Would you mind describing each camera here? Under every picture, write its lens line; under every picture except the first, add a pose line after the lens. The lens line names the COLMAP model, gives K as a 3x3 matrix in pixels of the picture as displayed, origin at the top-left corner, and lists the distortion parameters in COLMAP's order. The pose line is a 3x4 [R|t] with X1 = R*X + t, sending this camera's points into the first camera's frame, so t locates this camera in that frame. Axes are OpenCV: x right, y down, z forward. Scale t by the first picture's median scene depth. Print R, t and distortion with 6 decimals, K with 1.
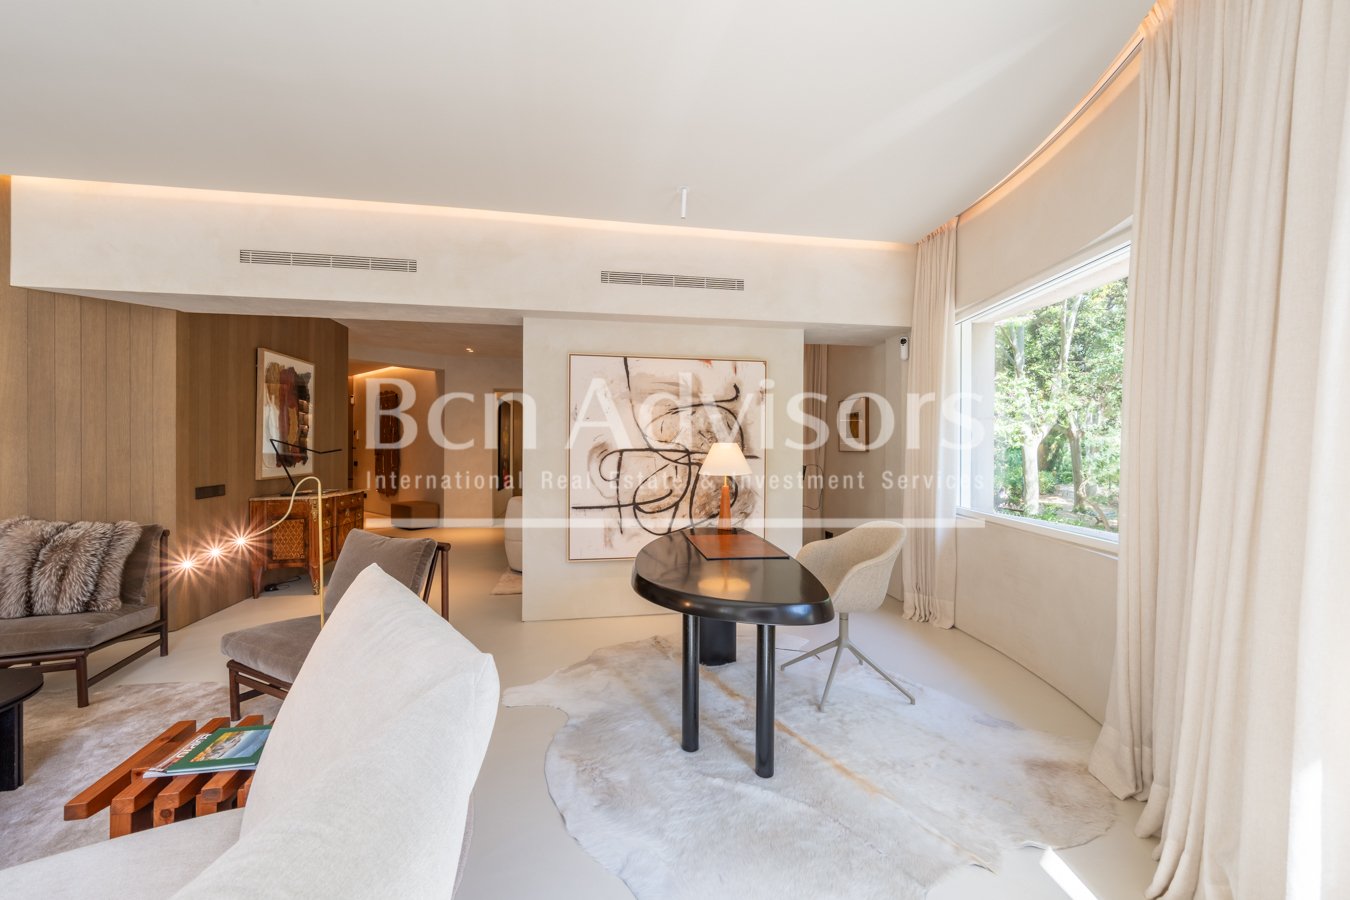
lens RADIAL K [[529.2, 0, 667.1], [0, 529.2, 450.2], [0, 0, 1]] dist [-0.002233, 0.000811]
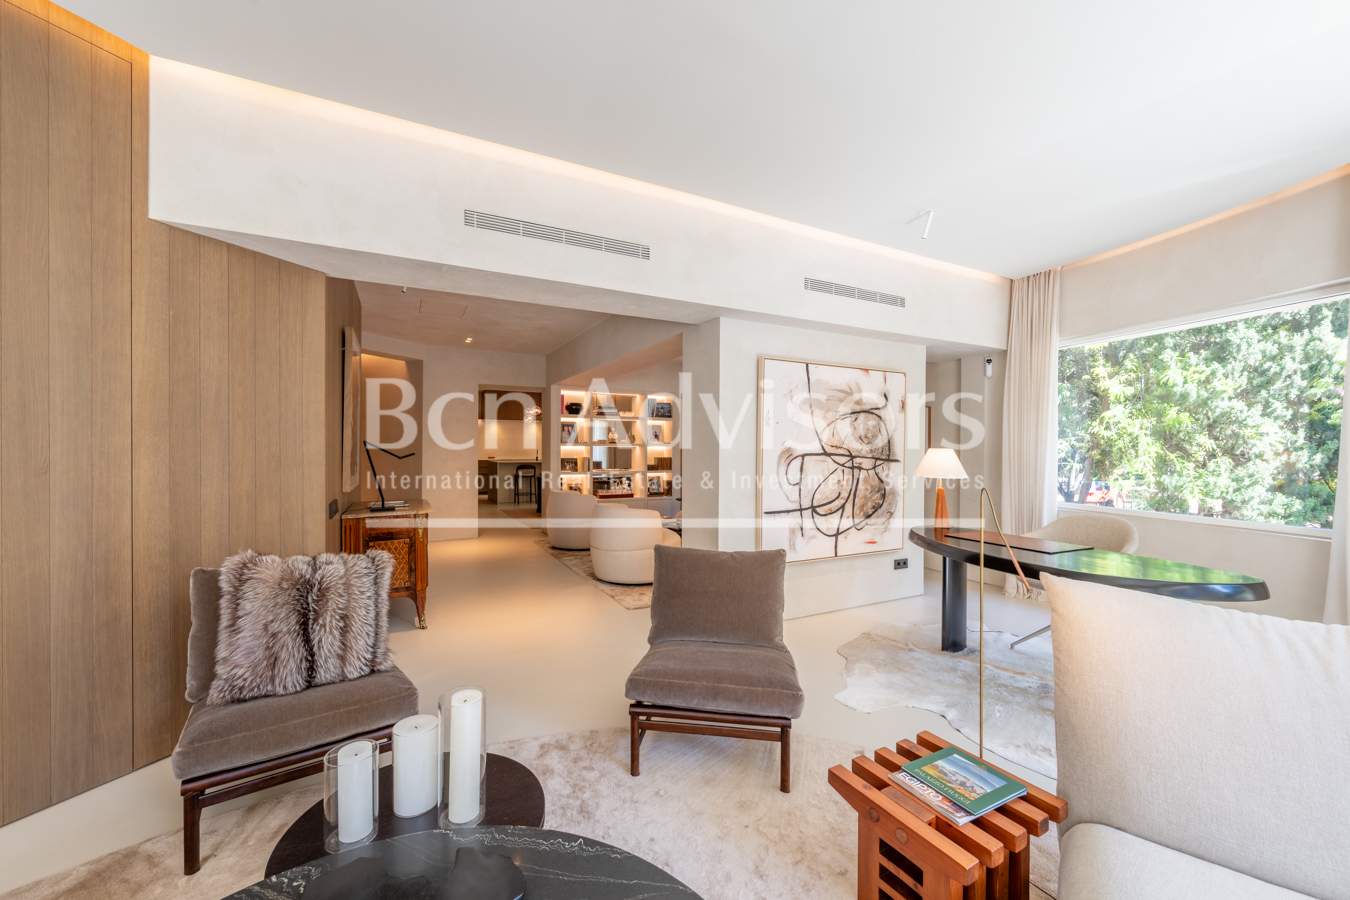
lens RADIAL K [[529.2, 0, 668.5], [0, 529.2, 454.0], [0, 0, 1]] dist [-0.002233, 0.000811]
pose [[0.952805, -0.001378, 0.303580, -0.643747], [-0.000206, 0.999987, 0.005185, -0.006583], [-0.303583, -0.005003, 0.952792, 0.109752]]
